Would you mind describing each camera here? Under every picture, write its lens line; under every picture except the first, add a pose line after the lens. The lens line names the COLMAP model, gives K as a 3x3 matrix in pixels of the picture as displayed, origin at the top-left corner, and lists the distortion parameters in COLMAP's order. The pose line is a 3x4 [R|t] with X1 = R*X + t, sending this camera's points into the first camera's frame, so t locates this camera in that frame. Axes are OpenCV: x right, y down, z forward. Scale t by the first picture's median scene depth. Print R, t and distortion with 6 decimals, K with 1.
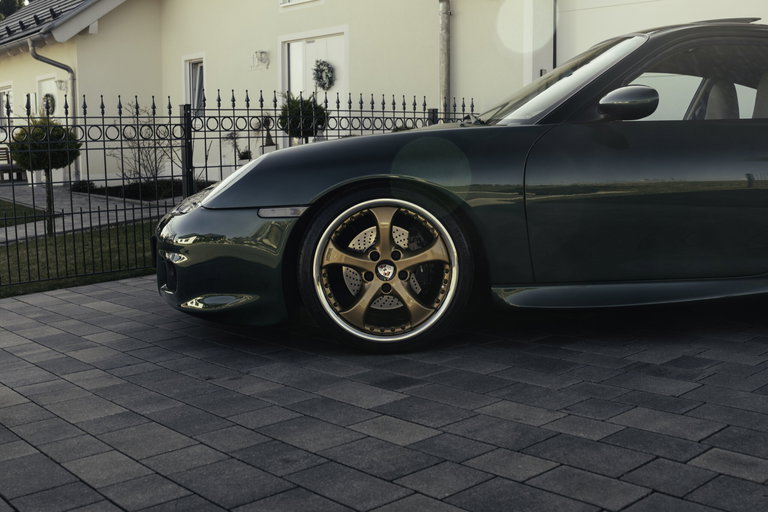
lens RADIAL K [[815.0, 0, 384.0], [0, 815.0, 256.0], [0, 0, 1]] dist [-0.126782, -0.001925]
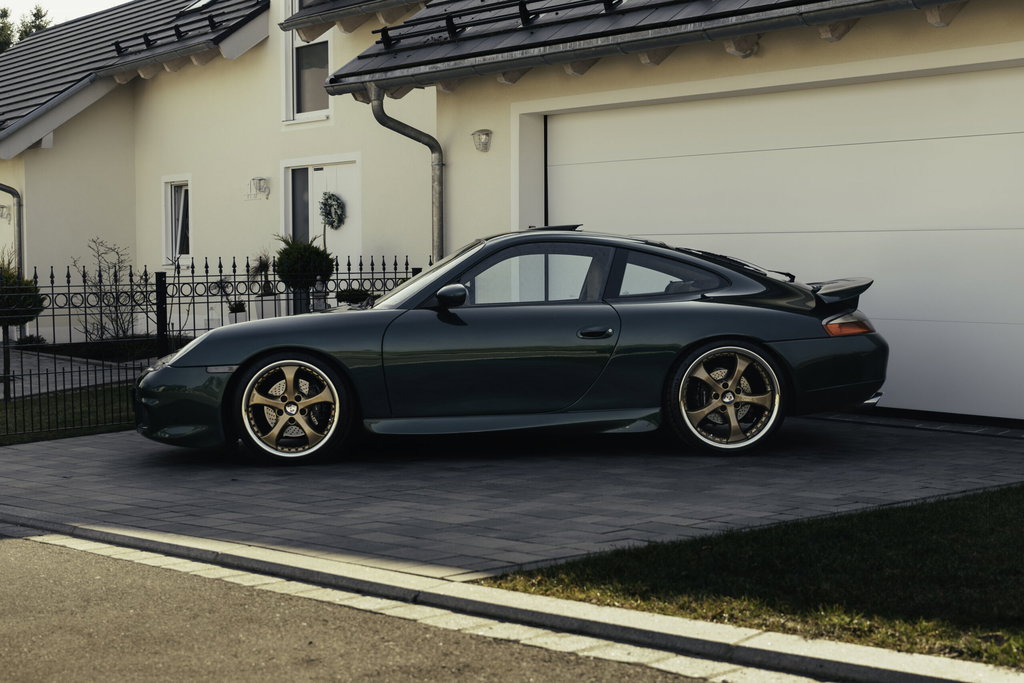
lens RADIAL K [[1346.5, 0, 512.0], [0, 1346.5, 341.5], [0, 0, 1]] dist [-0.102057, 0.078140]
pose [[0.999925, 0.000240, 0.012224, 0.201684], [0.000795, 0.996413, -0.084621, 0.055745], [-0.012201, 0.084625, 0.996338, -0.782168]]
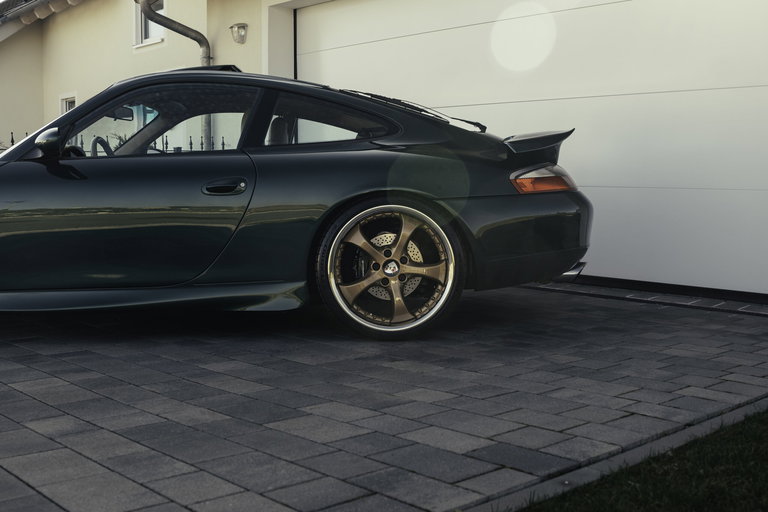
lens RADIAL K [[846.9, 0, 384.0], [0, 846.9, 256.0], [0, 0, 1]] dist [-0.154472, 0.007292]
pose [[0.999905, 0.001345, 0.013713, 0.417268], [-0.000671, 0.998794, -0.049095, 0.022060], [-0.013762, 0.049081, 0.998700, -0.130810]]
